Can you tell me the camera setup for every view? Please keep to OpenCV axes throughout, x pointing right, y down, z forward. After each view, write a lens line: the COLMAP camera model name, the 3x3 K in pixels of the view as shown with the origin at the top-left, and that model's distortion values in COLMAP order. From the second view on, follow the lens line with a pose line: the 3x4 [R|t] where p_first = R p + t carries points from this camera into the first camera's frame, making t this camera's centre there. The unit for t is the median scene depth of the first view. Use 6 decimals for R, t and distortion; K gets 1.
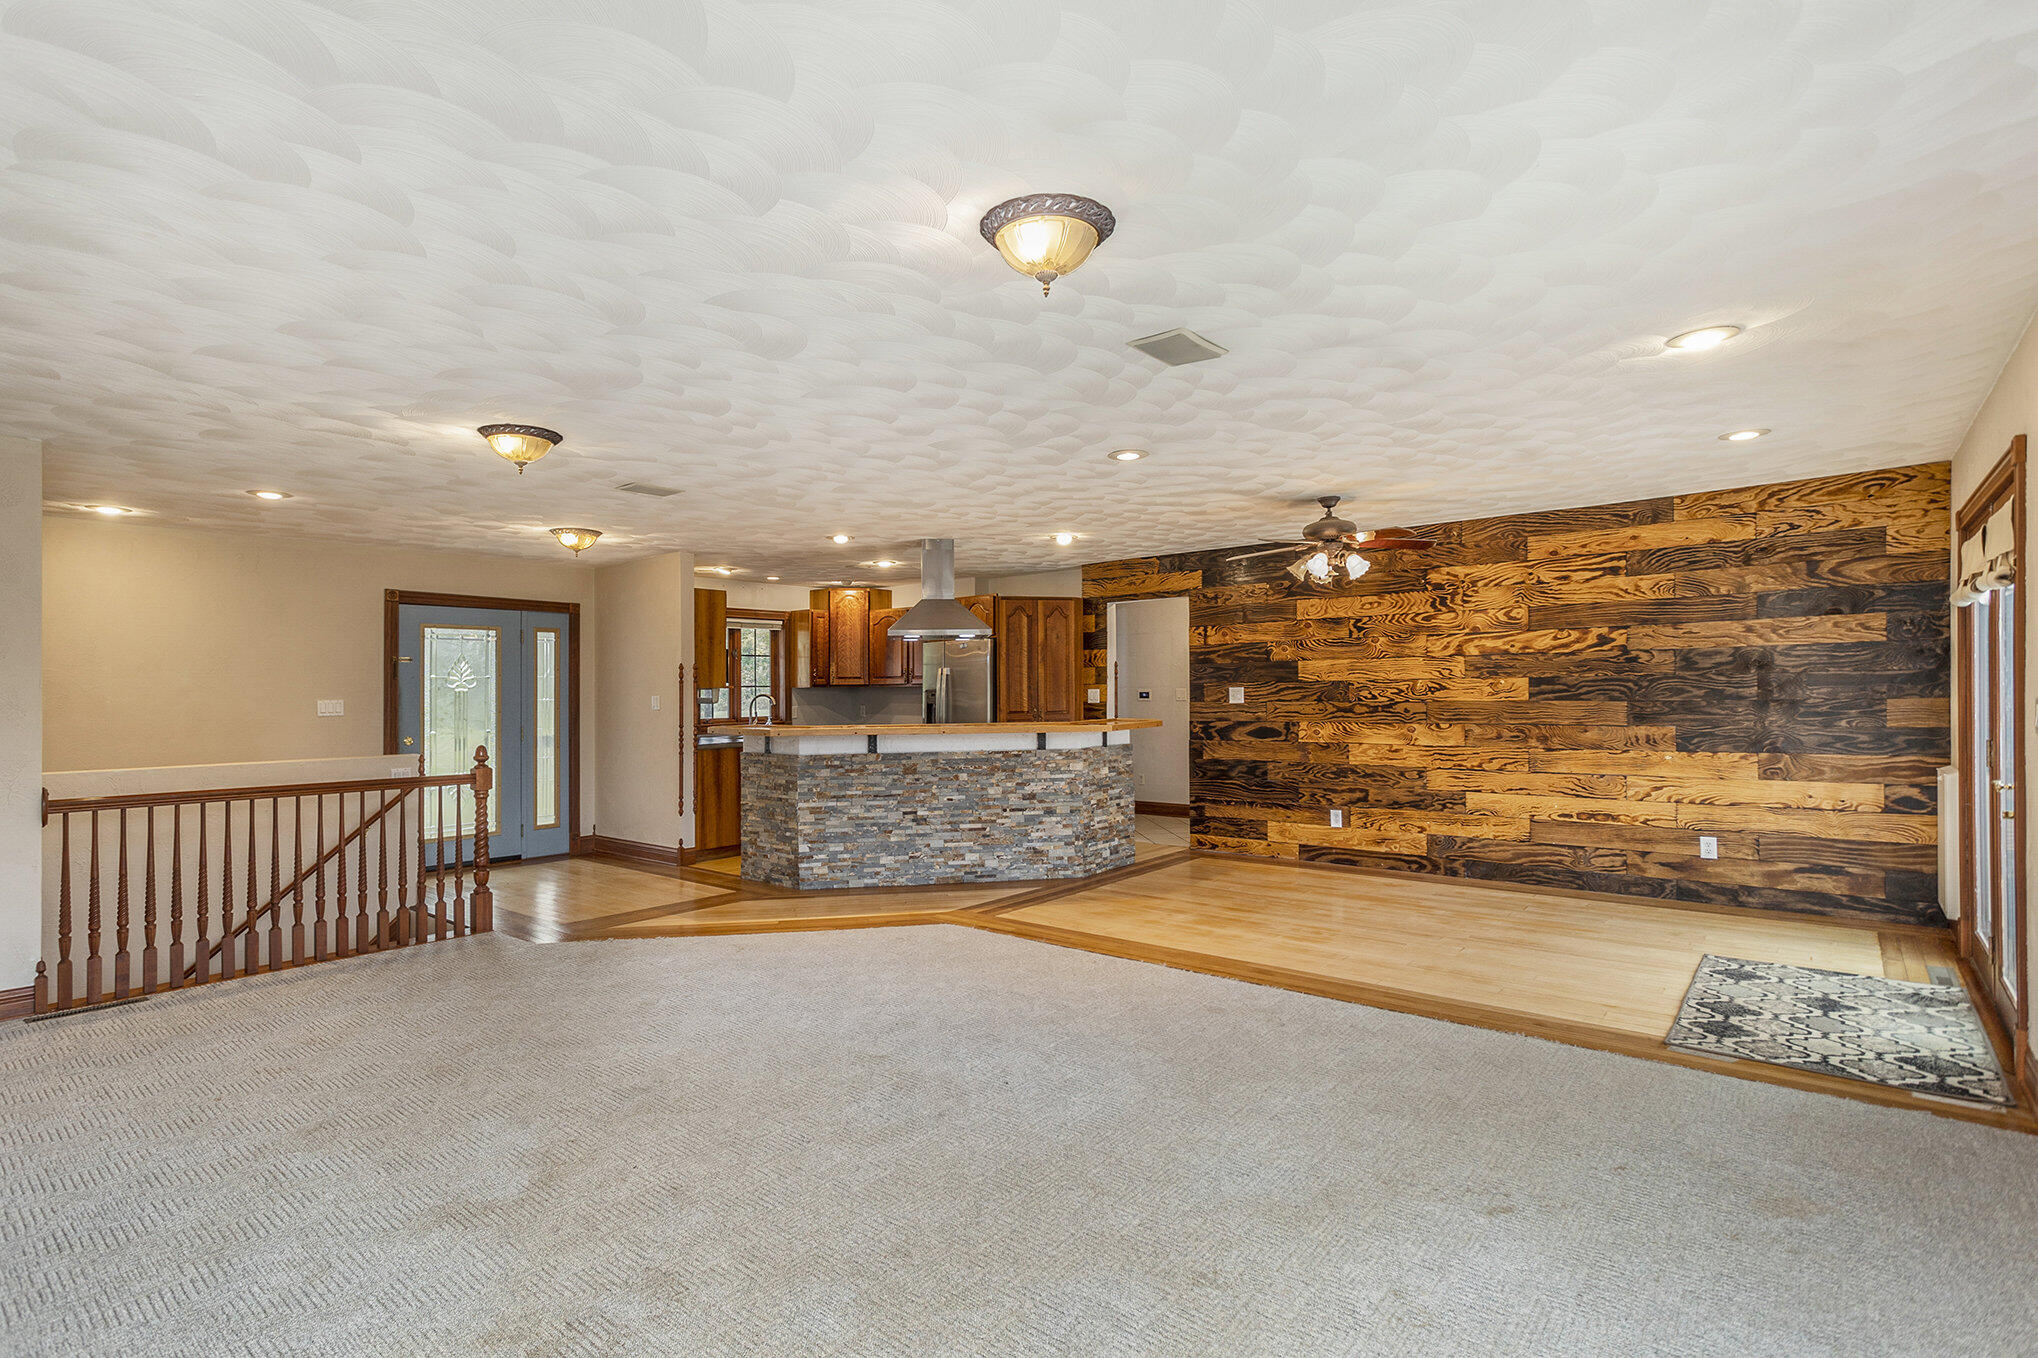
lens RADIAL K [[984.3, 0, 1028.0], [0, 984.3, 684.4], [0, 0, 1]] dist [-0.002314, 0.000076]
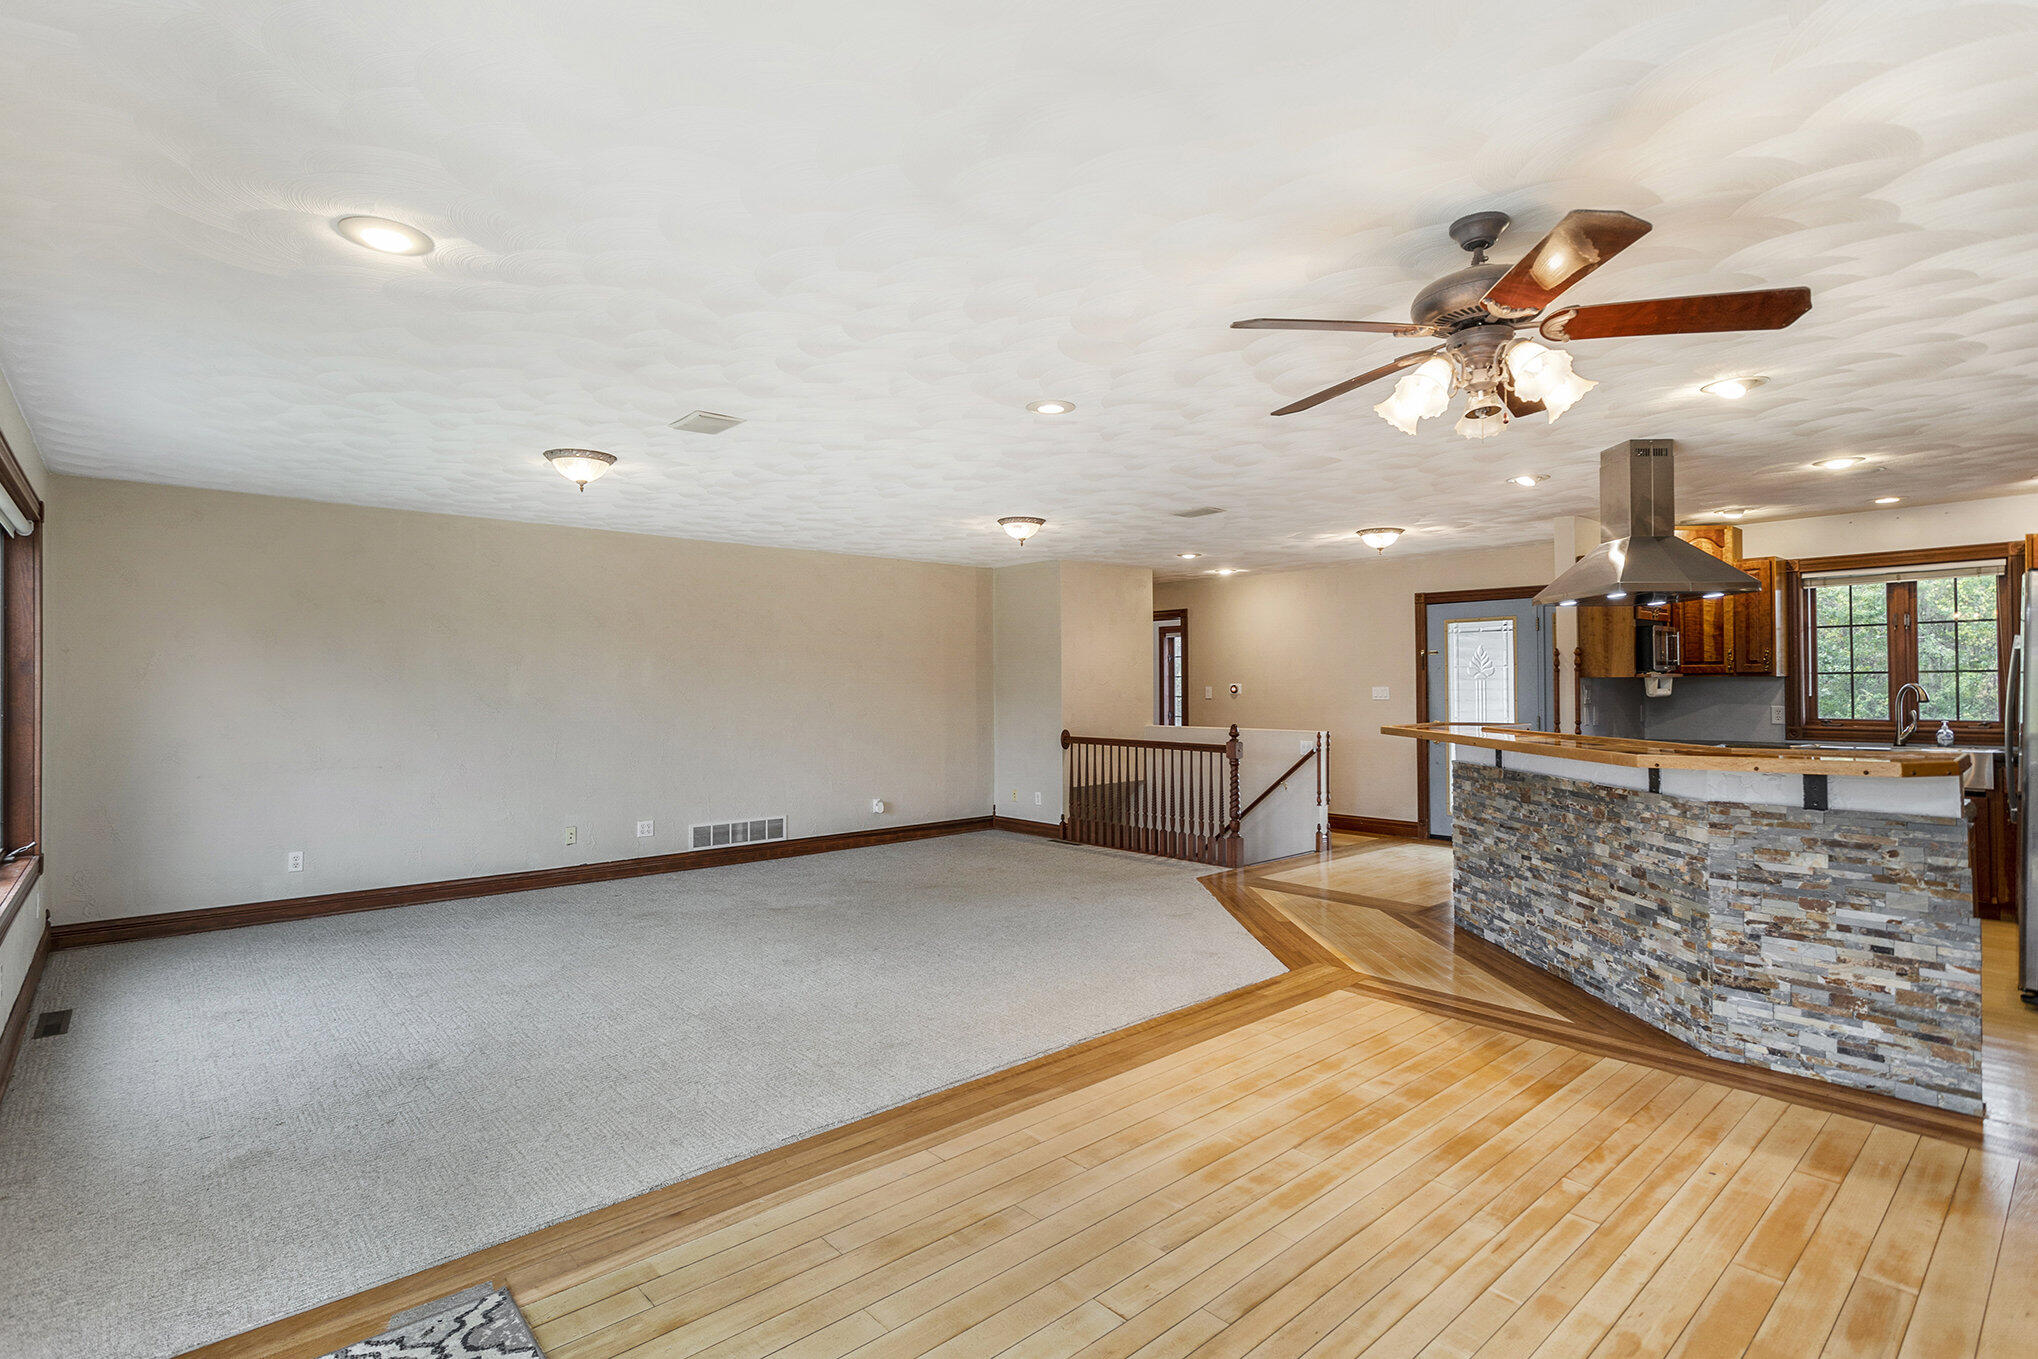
lens RADIAL K [[985.5, 0, 1010.3], [0, 985.5, 676.4], [0, 0, 1]] dist [0.022278, -0.000004]
pose [[-0.159159, 0.001763, -0.987251, 0.620794], [0.014764, 0.999891, -0.000594, -0.003989], [0.987143, -0.014670, -0.159167, 0.729972]]
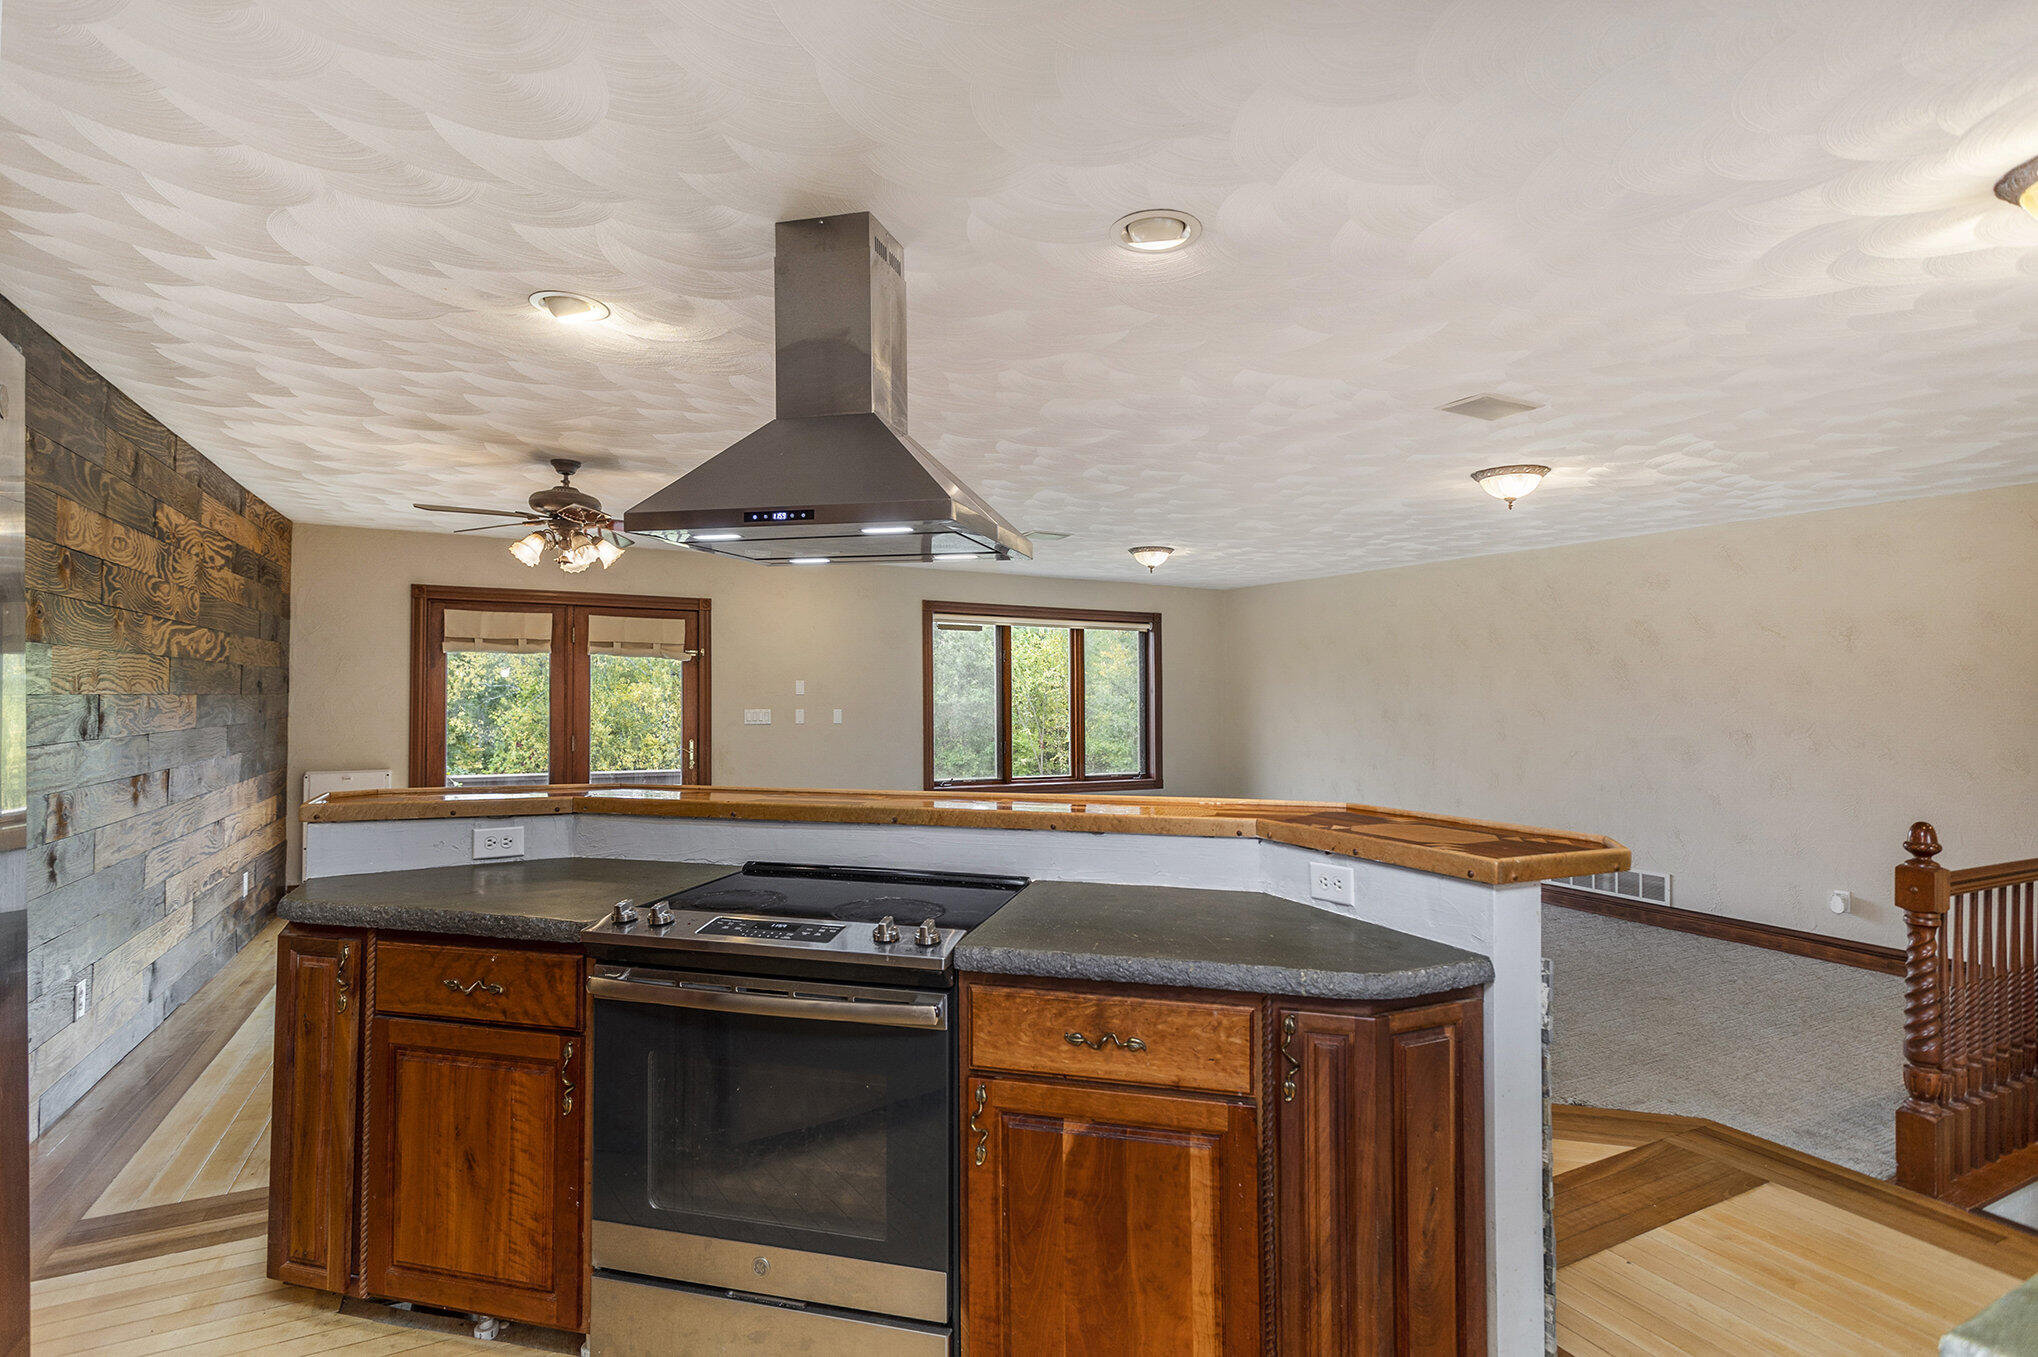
lens RADIAL K [[977.9, 0, 1007.3], [0, 977.9, 692.6], [0, 0, 1]] dist [0.003651, 0.000789]
pose [[-0.910235, 0.009456, 0.413984, -0.278587], [0.002871, 0.999859, -0.016527, 0.004850], [-0.414082, -0.013855, -0.910134, 1.304393]]
